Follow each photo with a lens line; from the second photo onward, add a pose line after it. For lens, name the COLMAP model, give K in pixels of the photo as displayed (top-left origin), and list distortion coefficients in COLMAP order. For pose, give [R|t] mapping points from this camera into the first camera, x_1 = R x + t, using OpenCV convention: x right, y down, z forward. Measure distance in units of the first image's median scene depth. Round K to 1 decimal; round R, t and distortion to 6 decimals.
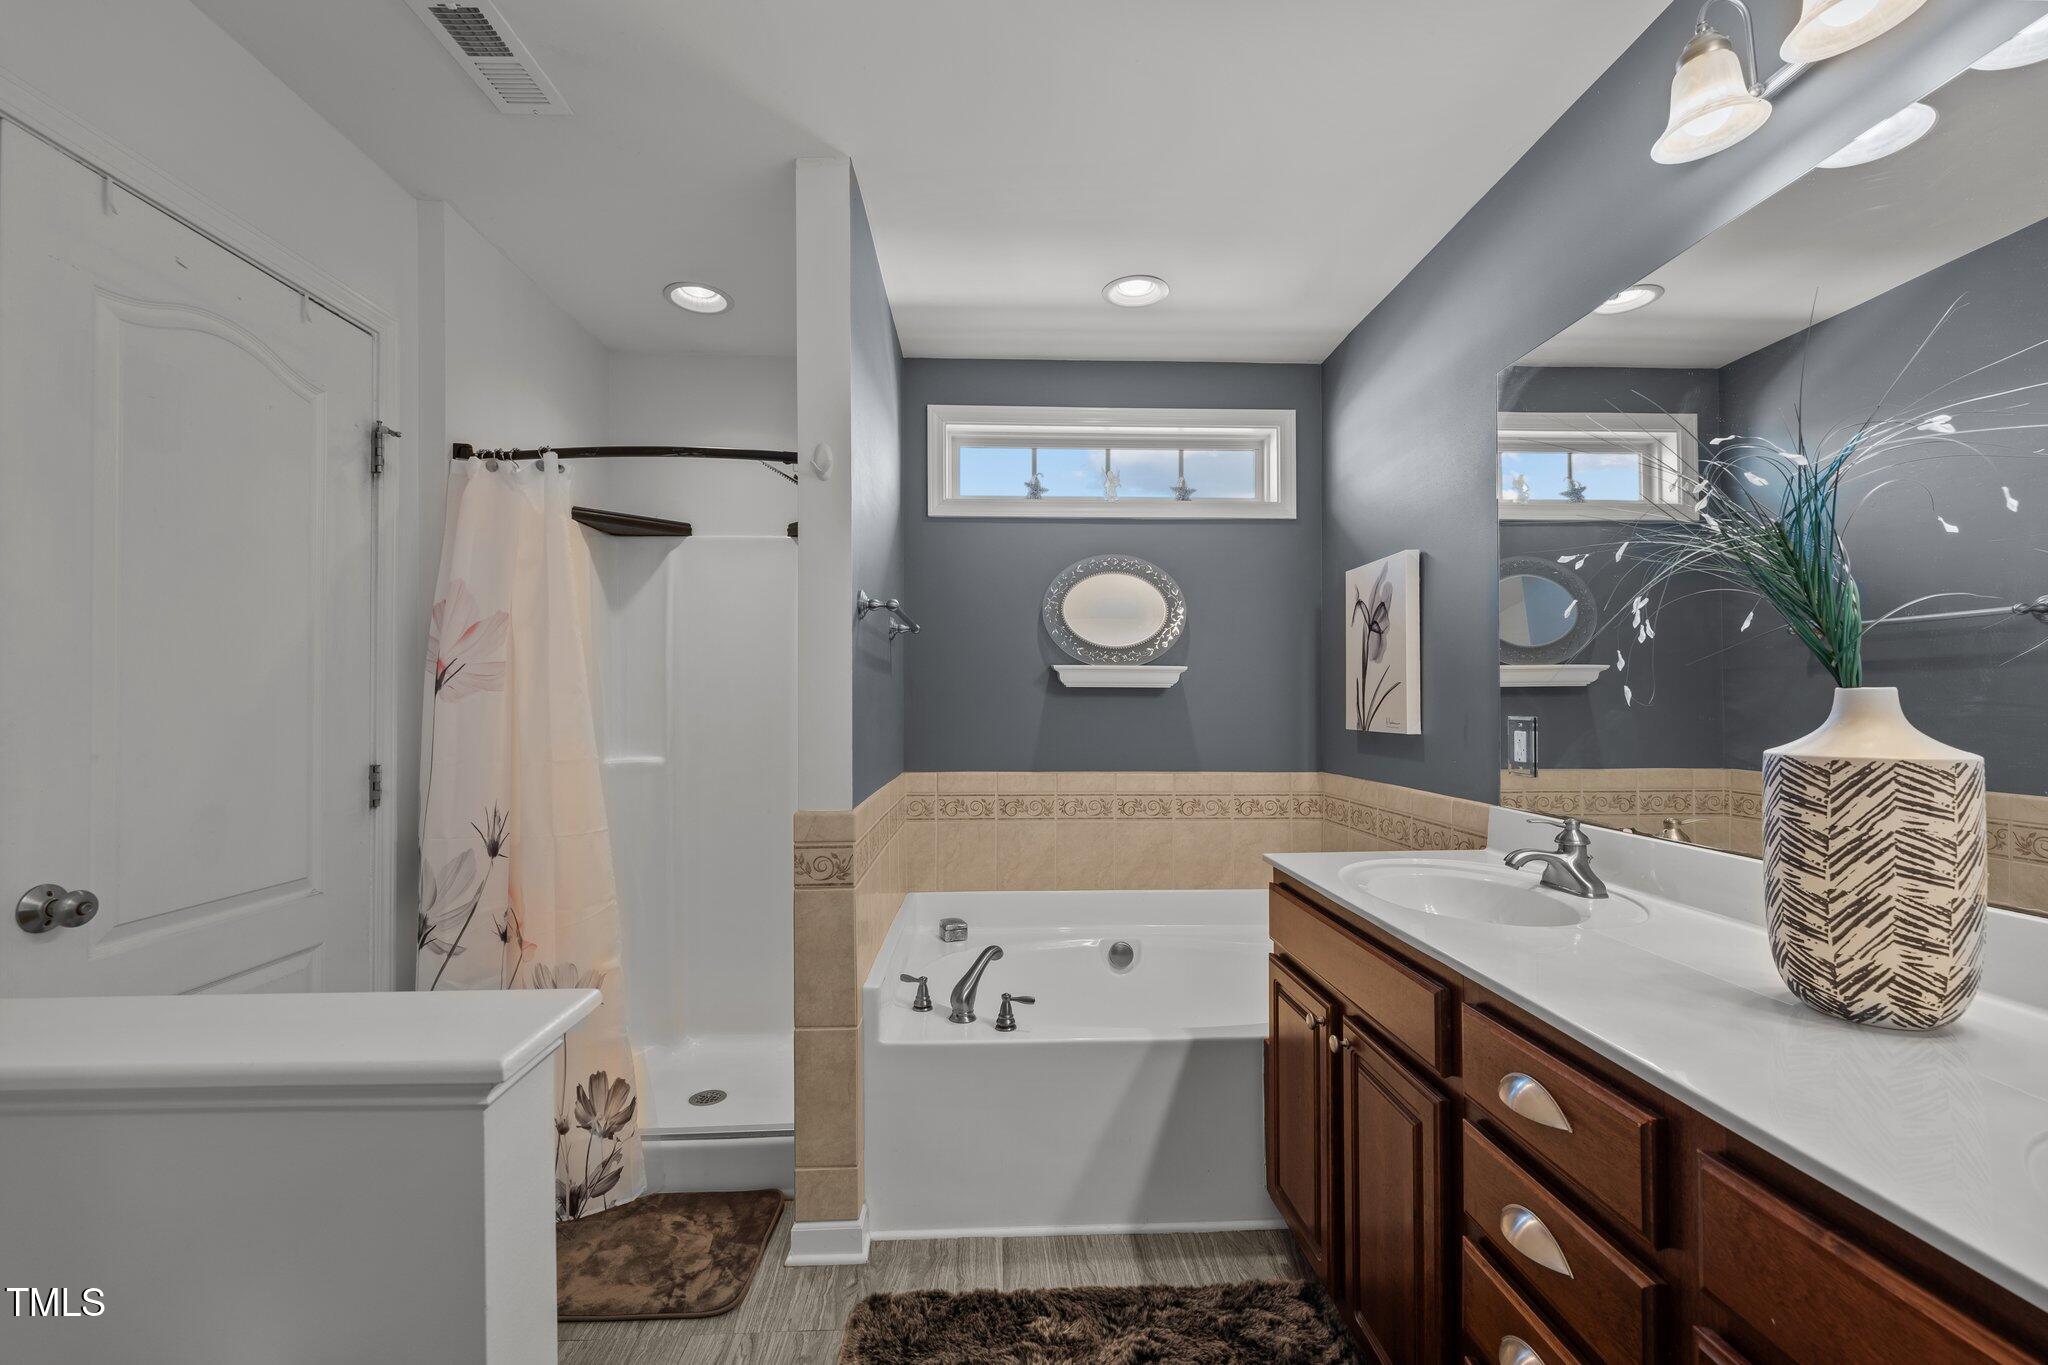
lens RADIAL K [[846.3, 0, 1018.8], [0, 846.3, 691.6], [0, 0, 1]] dist [0.001148, -0.000212]
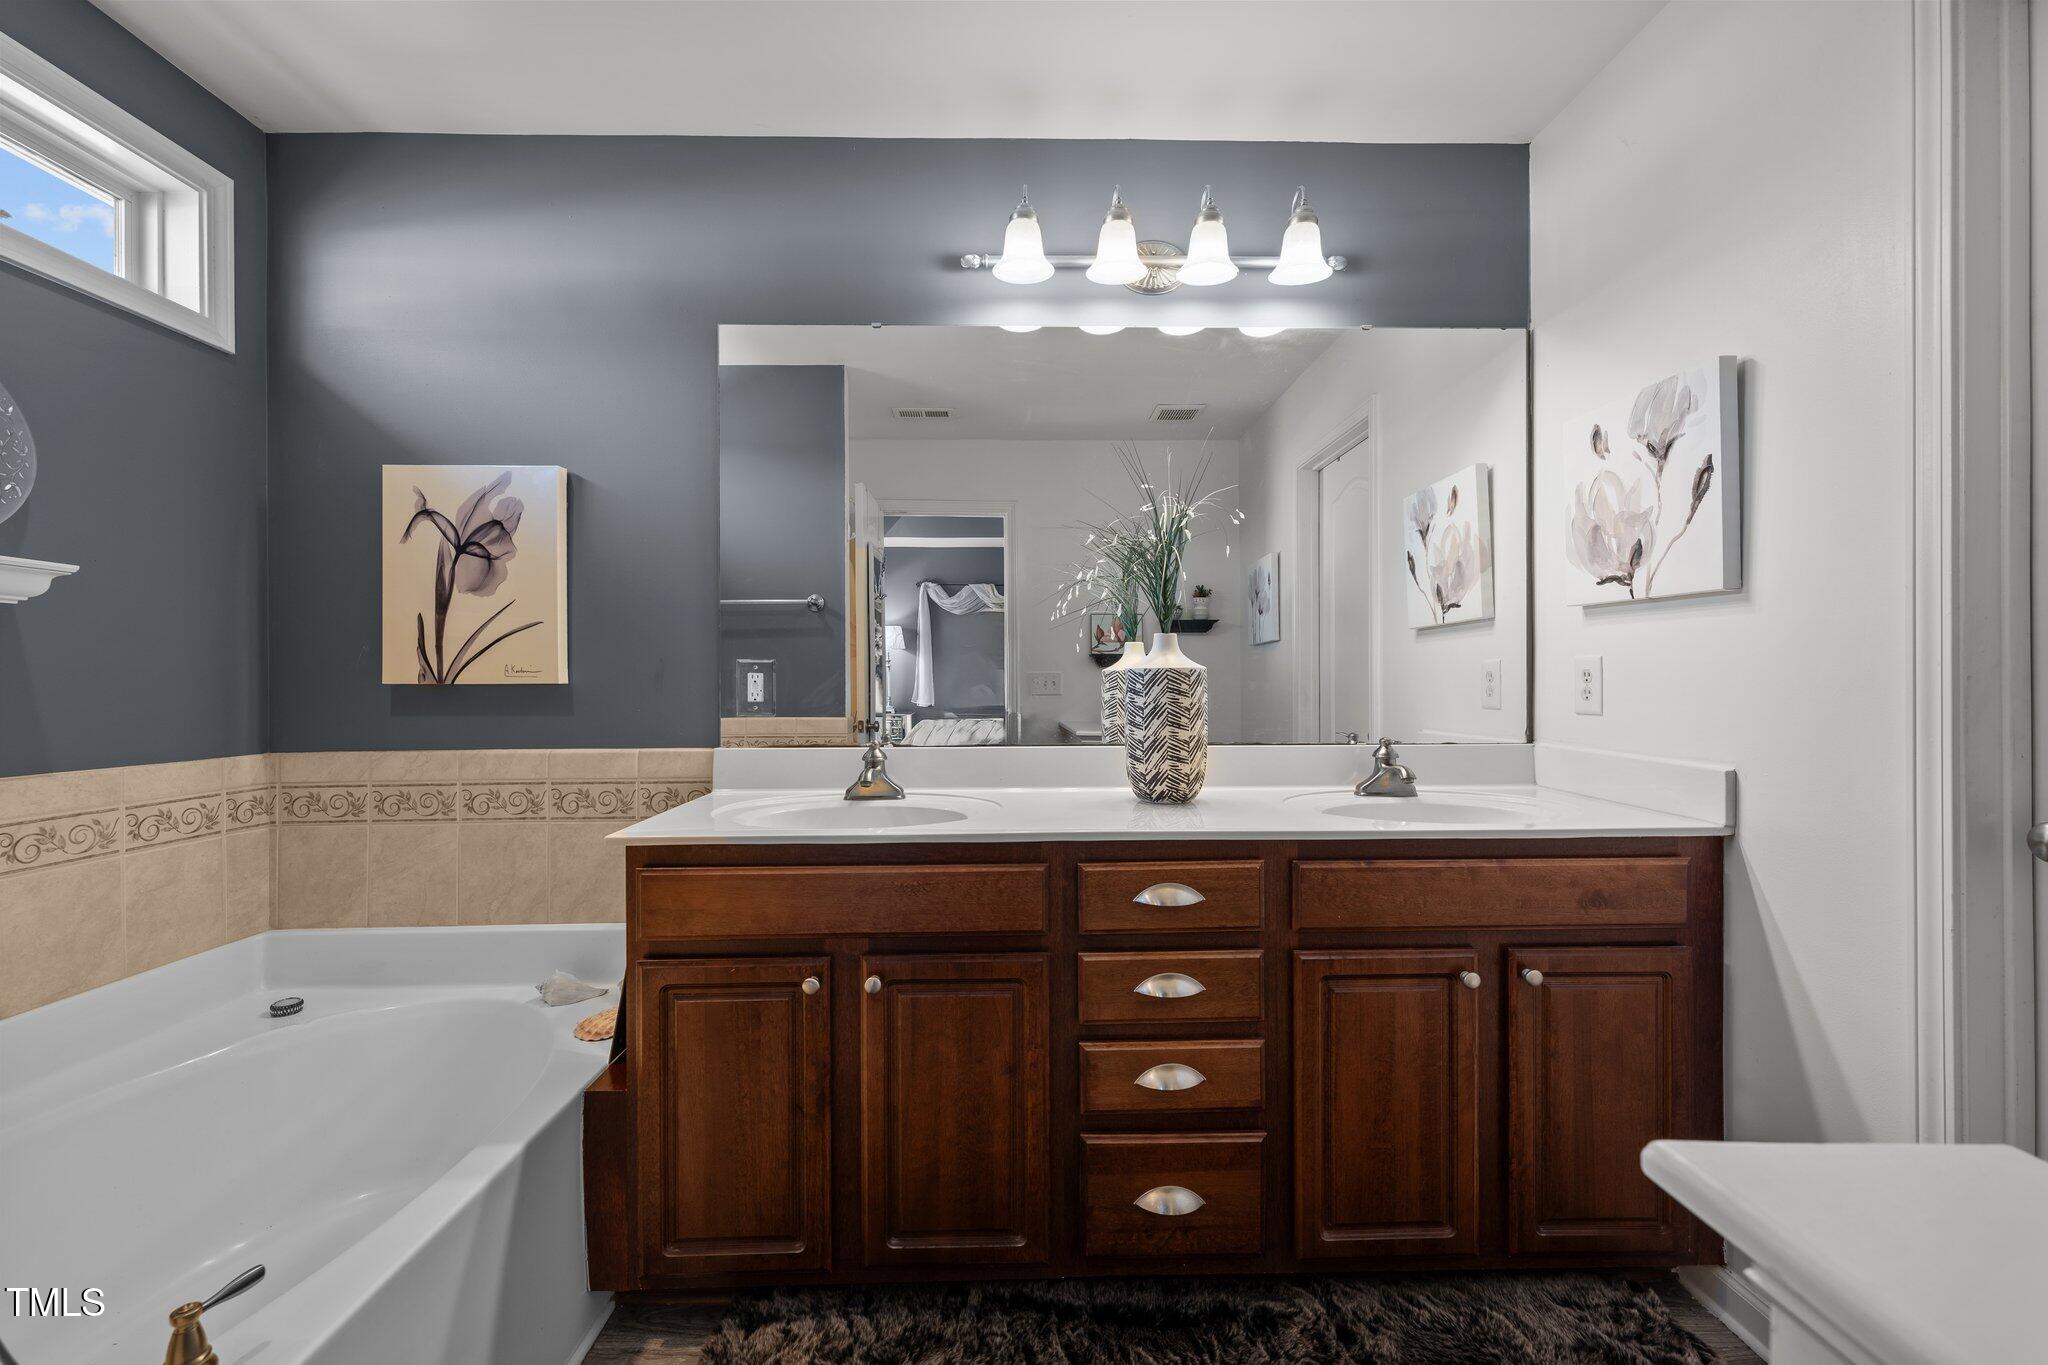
lens RADIAL K [[846.3, 0, 1030.9], [0, 846.3, 672.8], [0, 0, 1]] dist [0.001148, -0.000212]
pose [[0.011707, 0.006376, 0.999911, -0.445912], [-0.009182, 0.999938, -0.006269, 0.047607], [-0.999889, -0.009108, 0.011764, 0.609835]]
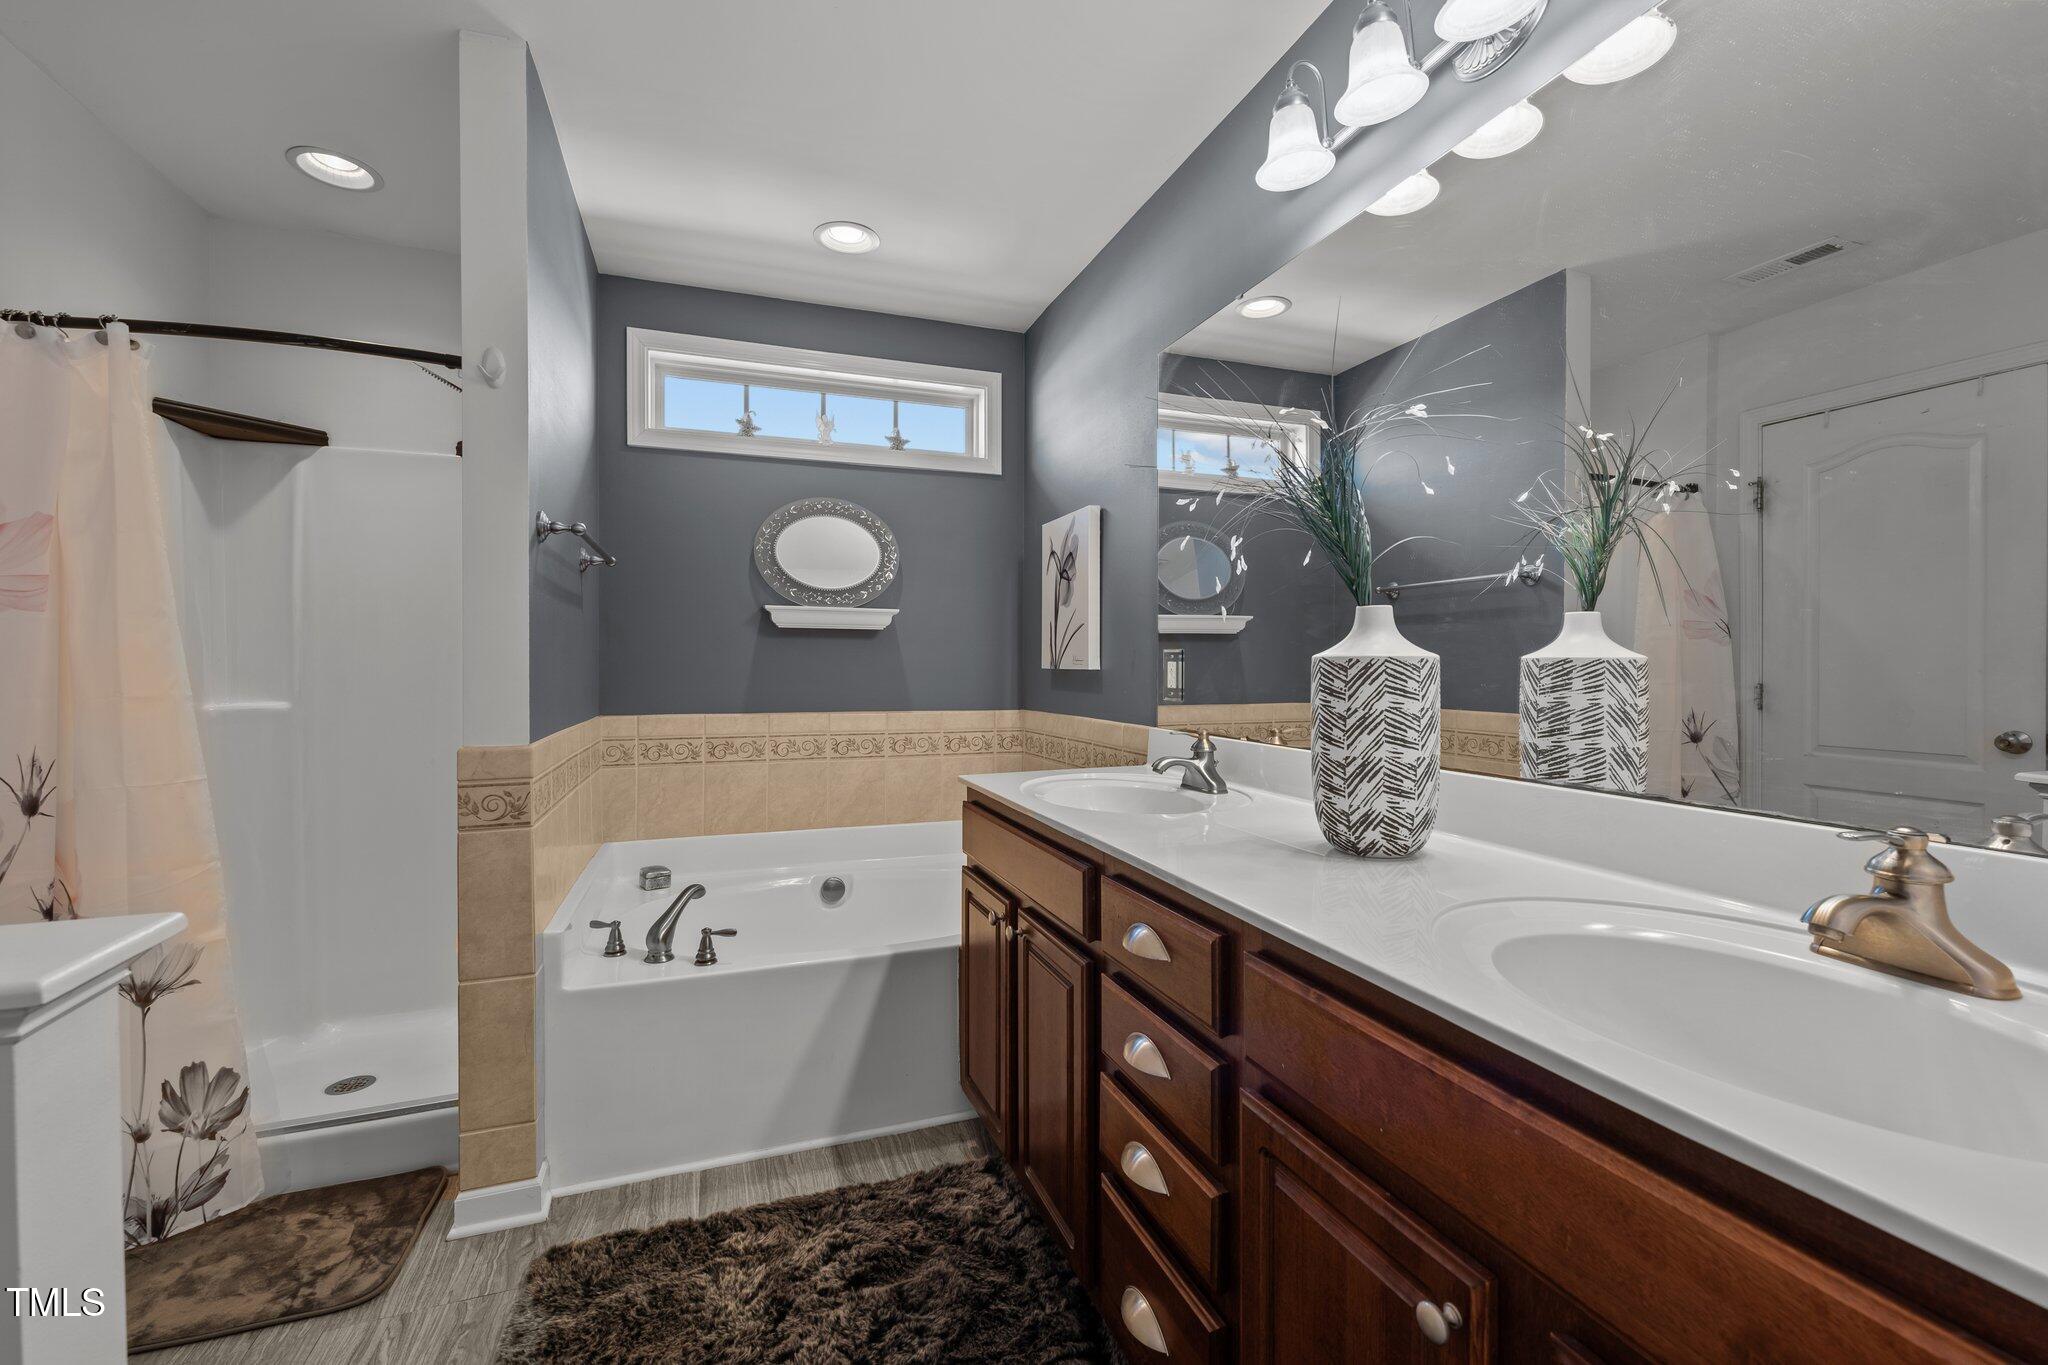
lens RADIAL K [[846.3, 0, 1011.6], [0, 846.3, 662.8], [0, 0, 1]] dist [0.001148, -0.000212]
pose [[0.954741, 0.001289, 0.297436, 0.032090], [-0.004436, 0.999941, 0.009906, 0.036522], [-0.297406, -0.010777, 0.954690, -0.048258]]
